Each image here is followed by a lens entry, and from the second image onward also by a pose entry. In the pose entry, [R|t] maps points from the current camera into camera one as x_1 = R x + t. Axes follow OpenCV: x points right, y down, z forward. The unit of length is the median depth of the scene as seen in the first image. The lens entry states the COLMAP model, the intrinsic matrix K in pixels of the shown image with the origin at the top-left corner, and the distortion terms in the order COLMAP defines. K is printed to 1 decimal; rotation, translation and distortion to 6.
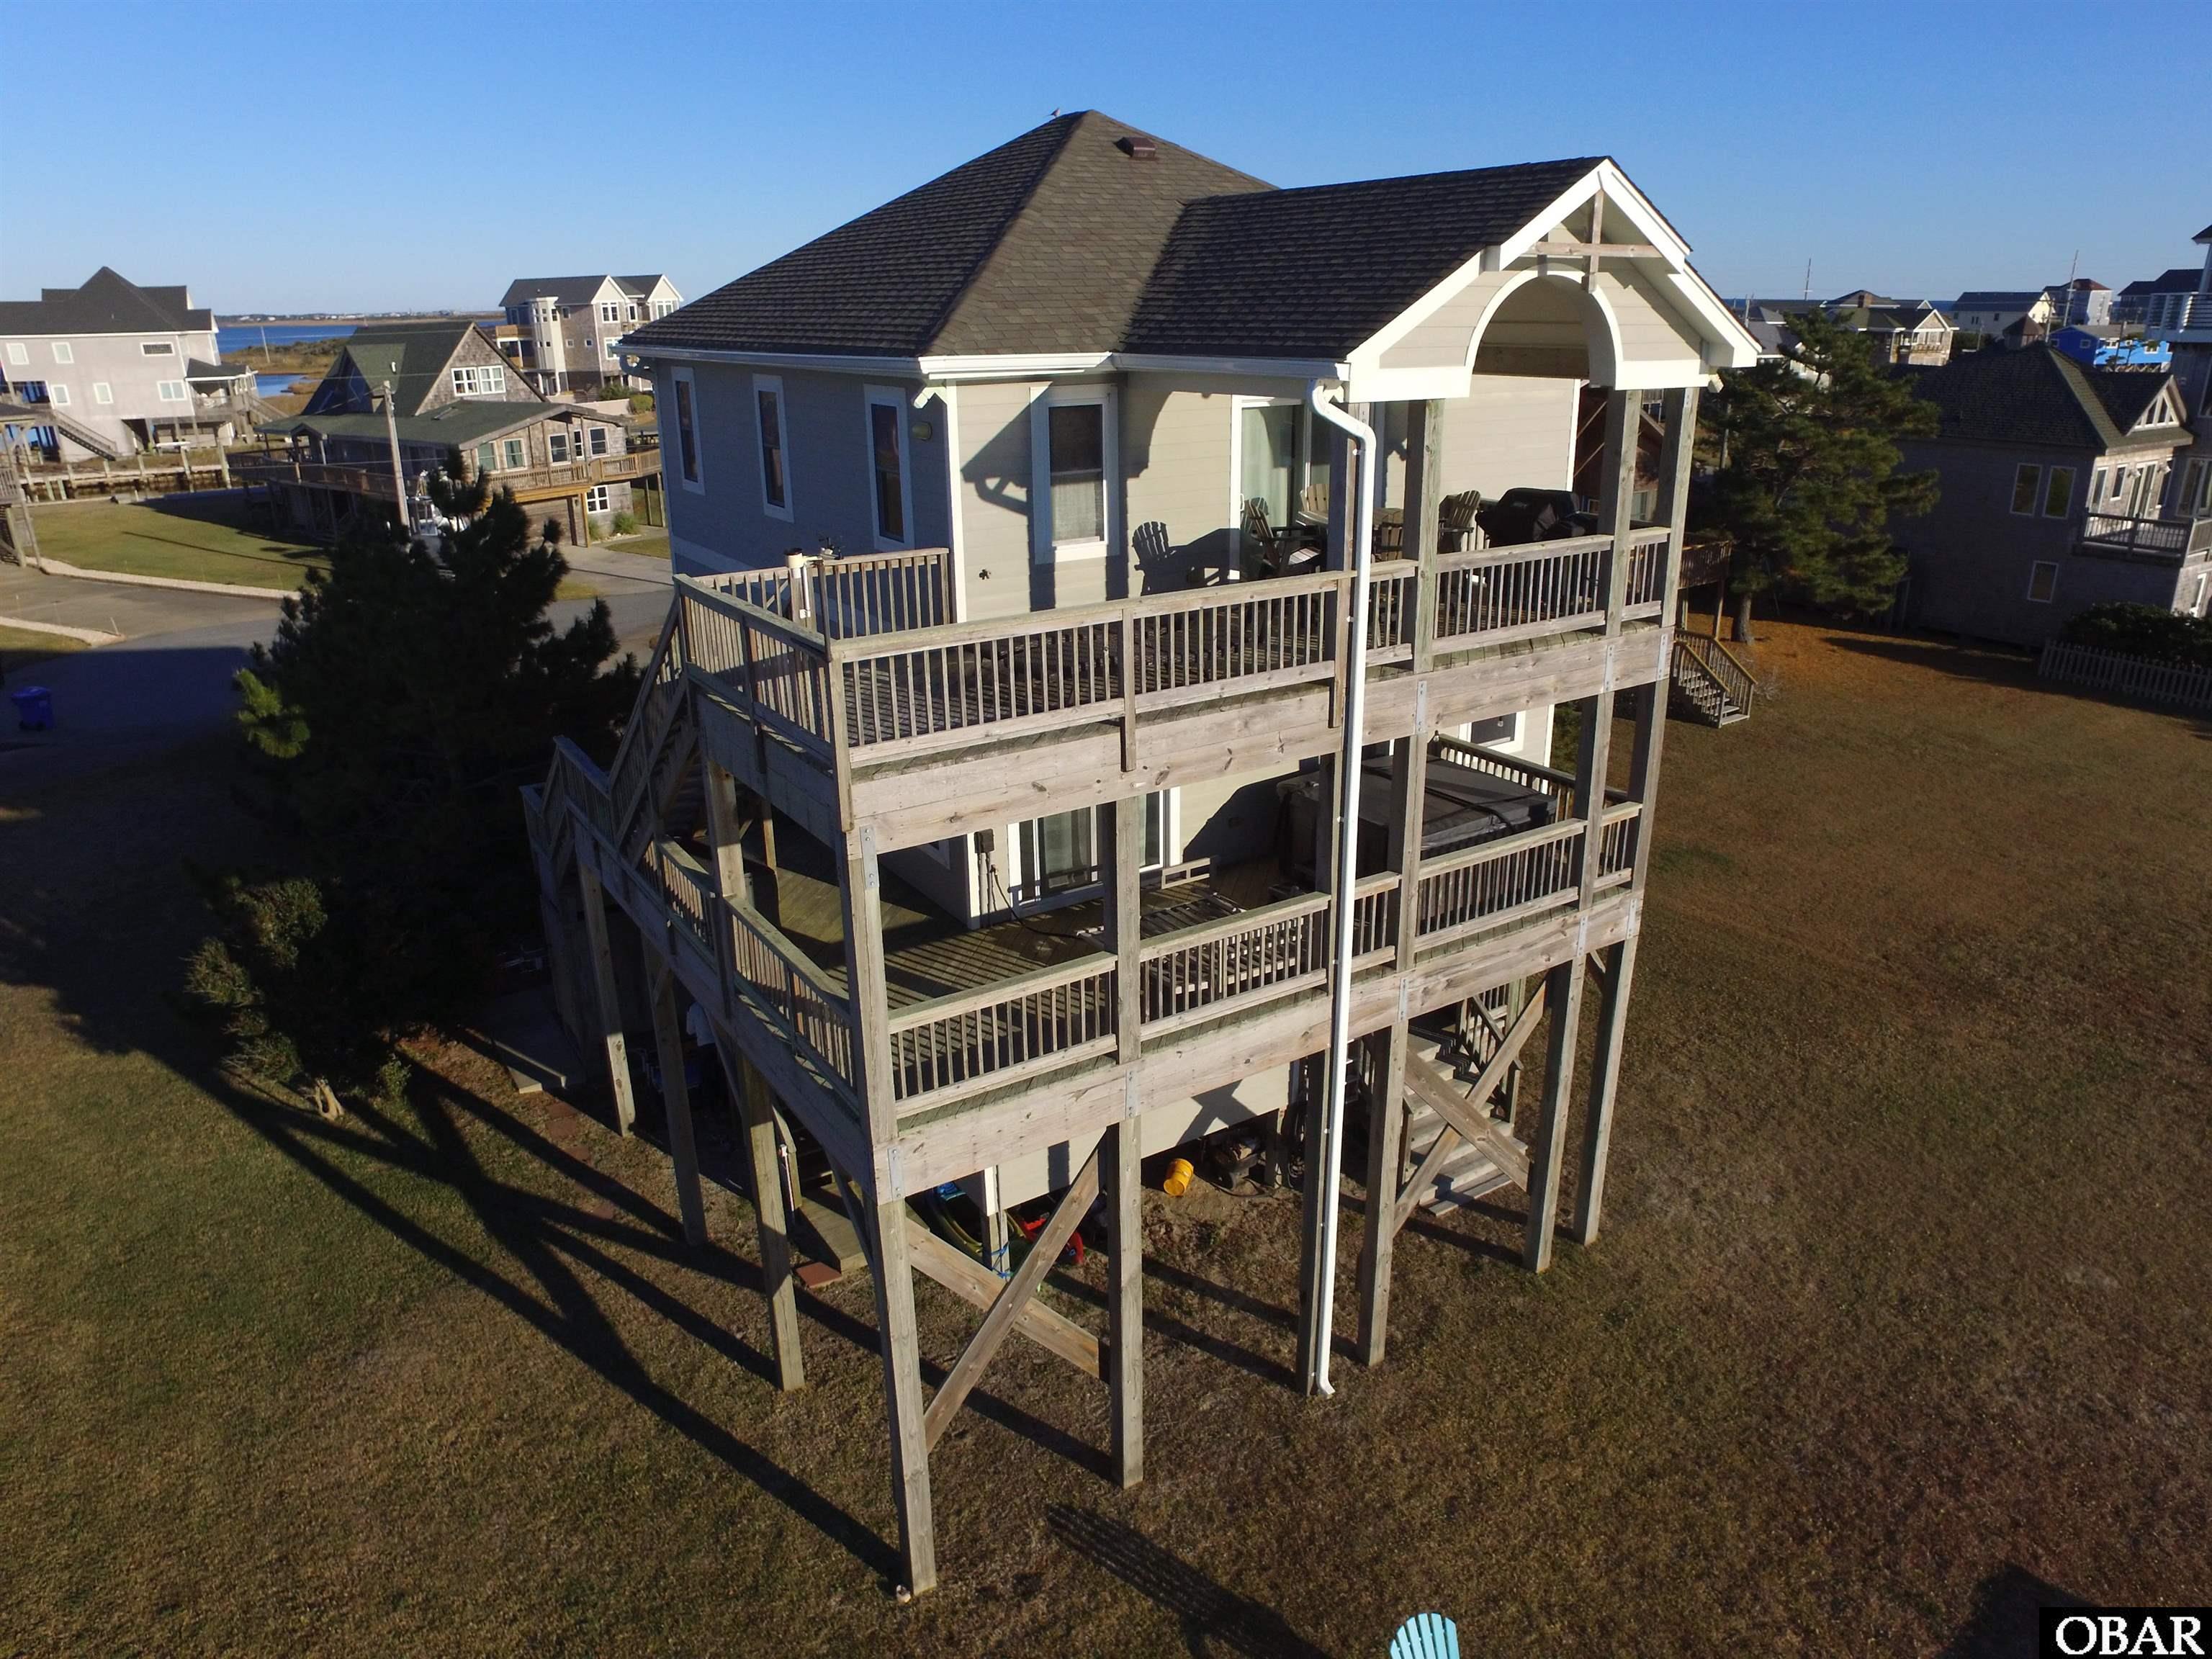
lens RADIAL K [[1491.5, 0, 1126.1], [0, 1491.5, 836.5], [0, 0, 1]] dist [-0.120057, 0.088541]
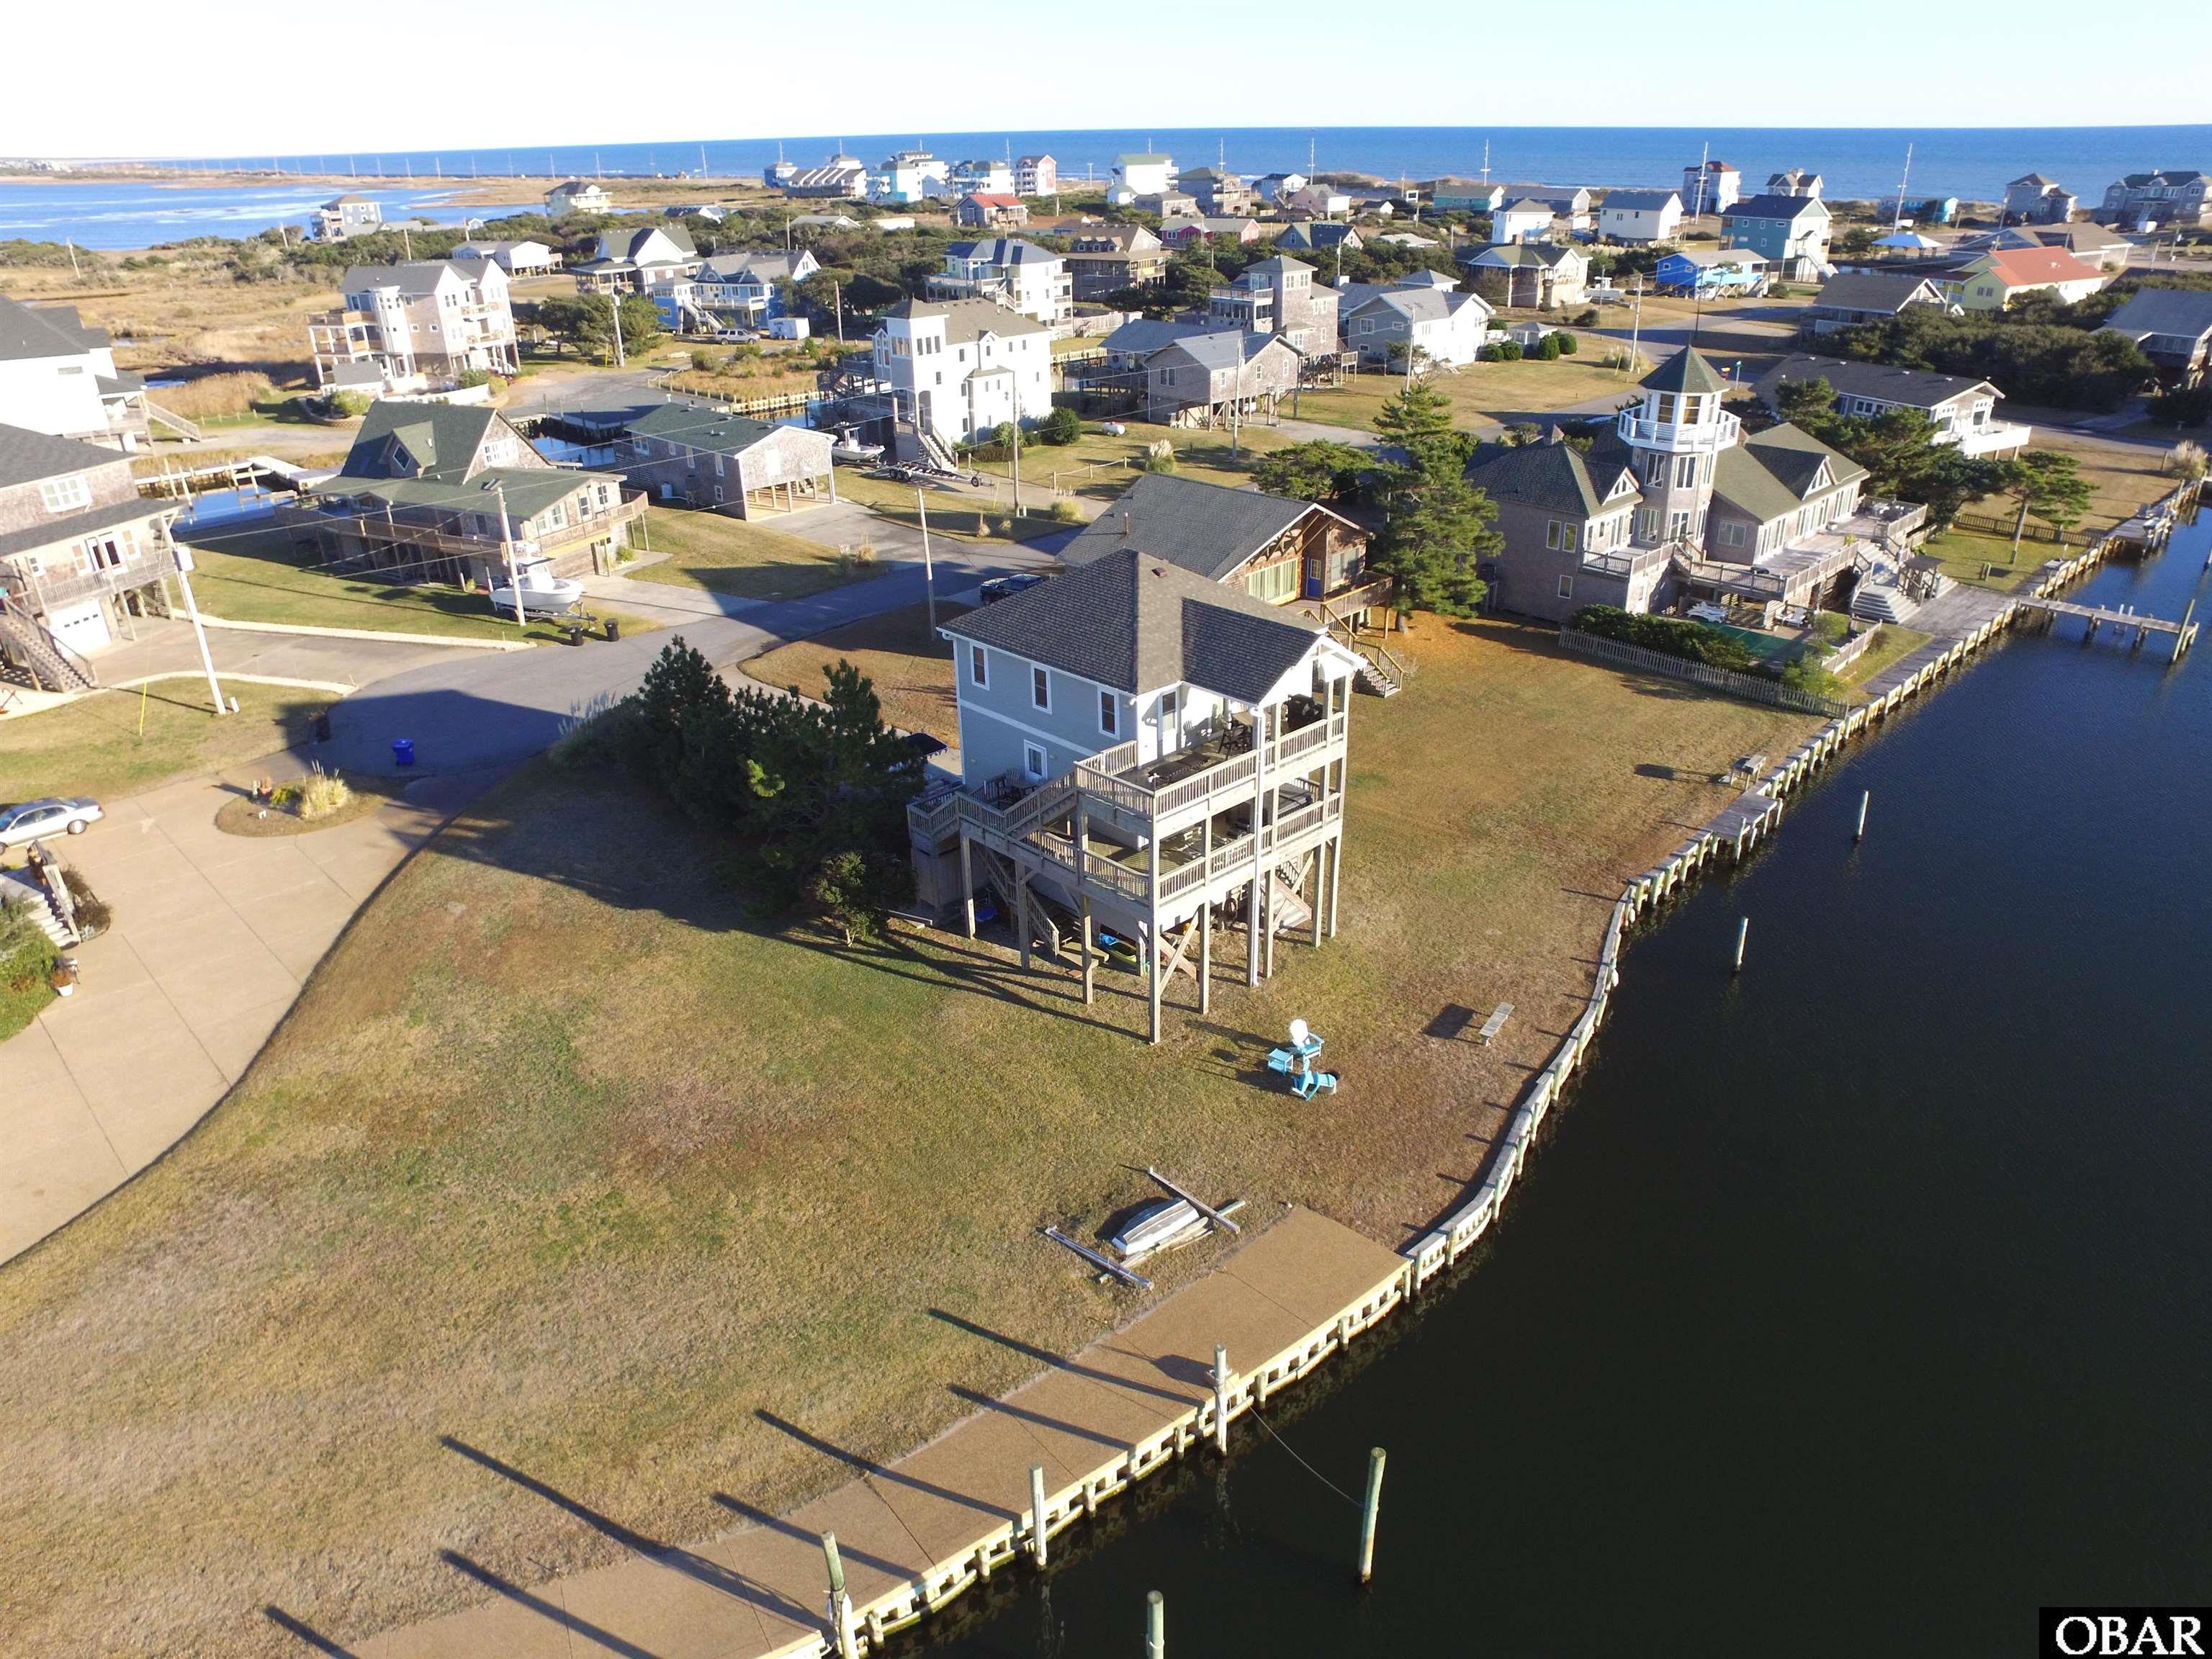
lens RADIAL K [[1491.5, 0, 1126.1], [0, 1491.5, 836.5], [0, 0, 1]] dist [-0.120057, 0.088541]
pose [[0.981863, -0.086453, 0.168731, -0.511790], [0.069333, 0.992068, 0.104854, -0.234003], [-0.176457, -0.091254, 0.980069, -1.625878]]
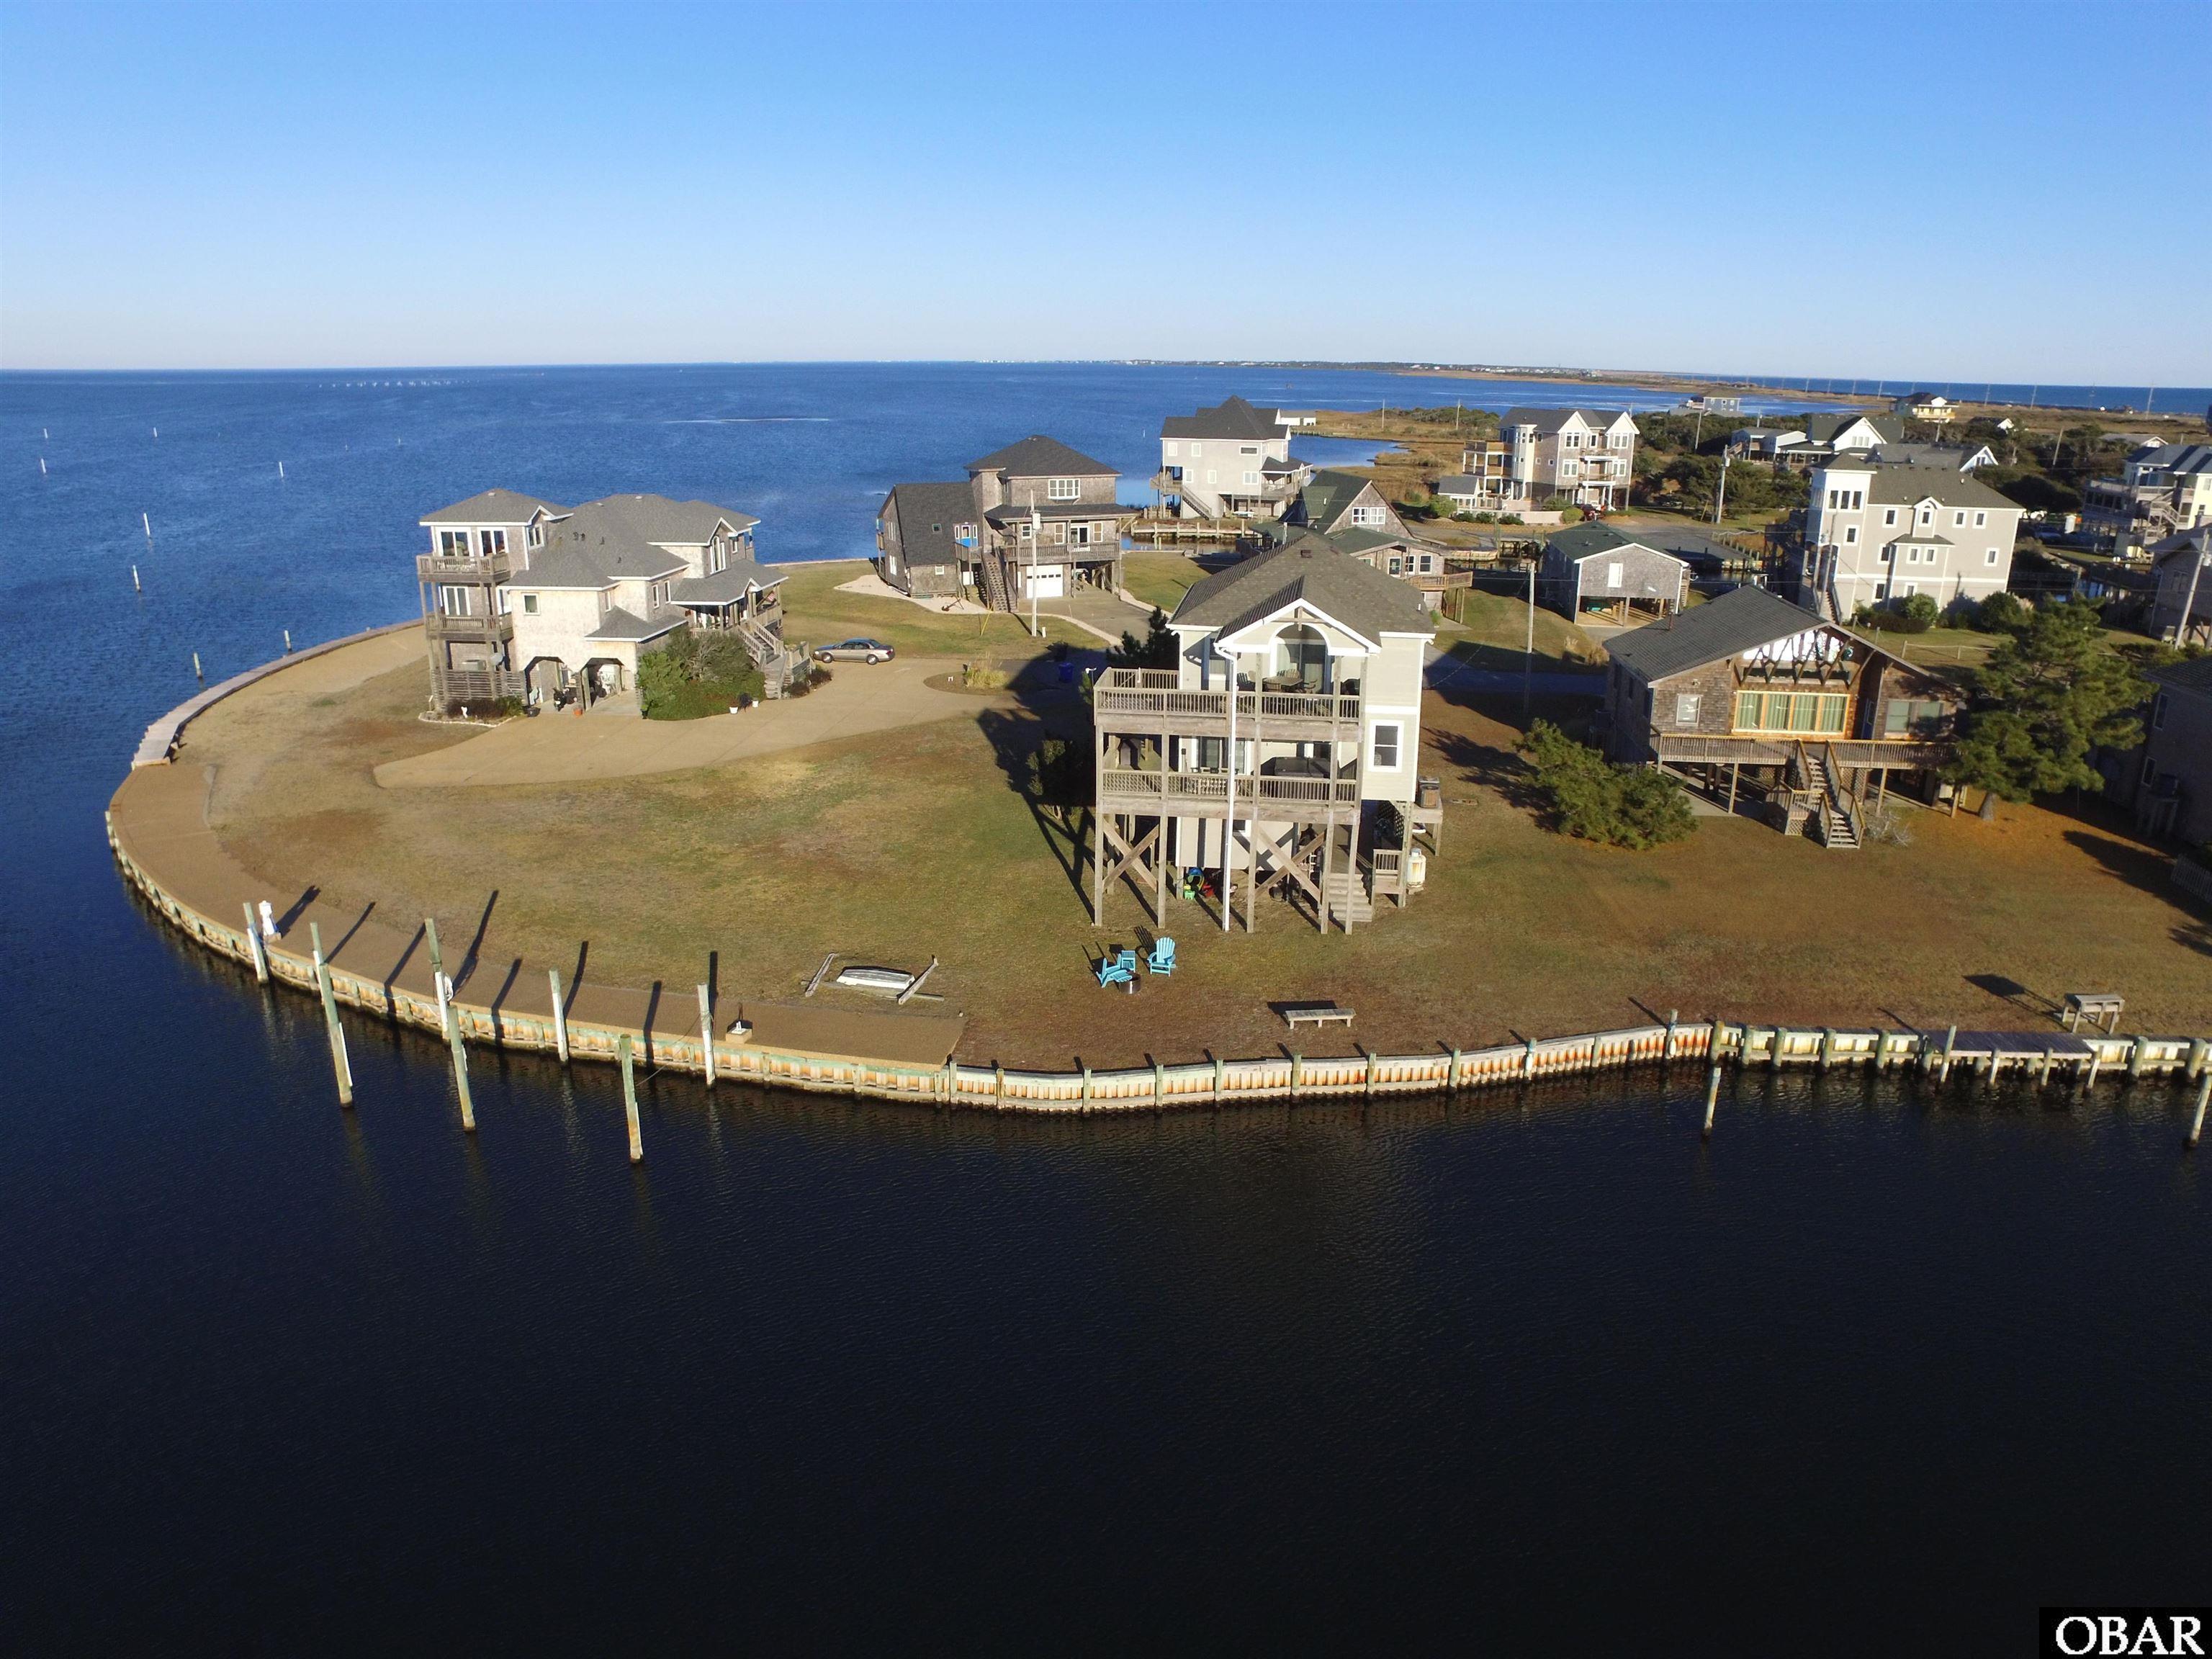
lens RADIAL K [[1491.5, 0, 1126.1], [0, 1491.5, 836.5], [0, 0, 1]] dist [-0.120057, 0.088541]
pose [[0.756604, 0.218829, -0.616170, 1.559968], [-0.242723, 0.969000, 0.046091, 0.052196], [0.607154, 0.114686, 0.786264, -1.429264]]
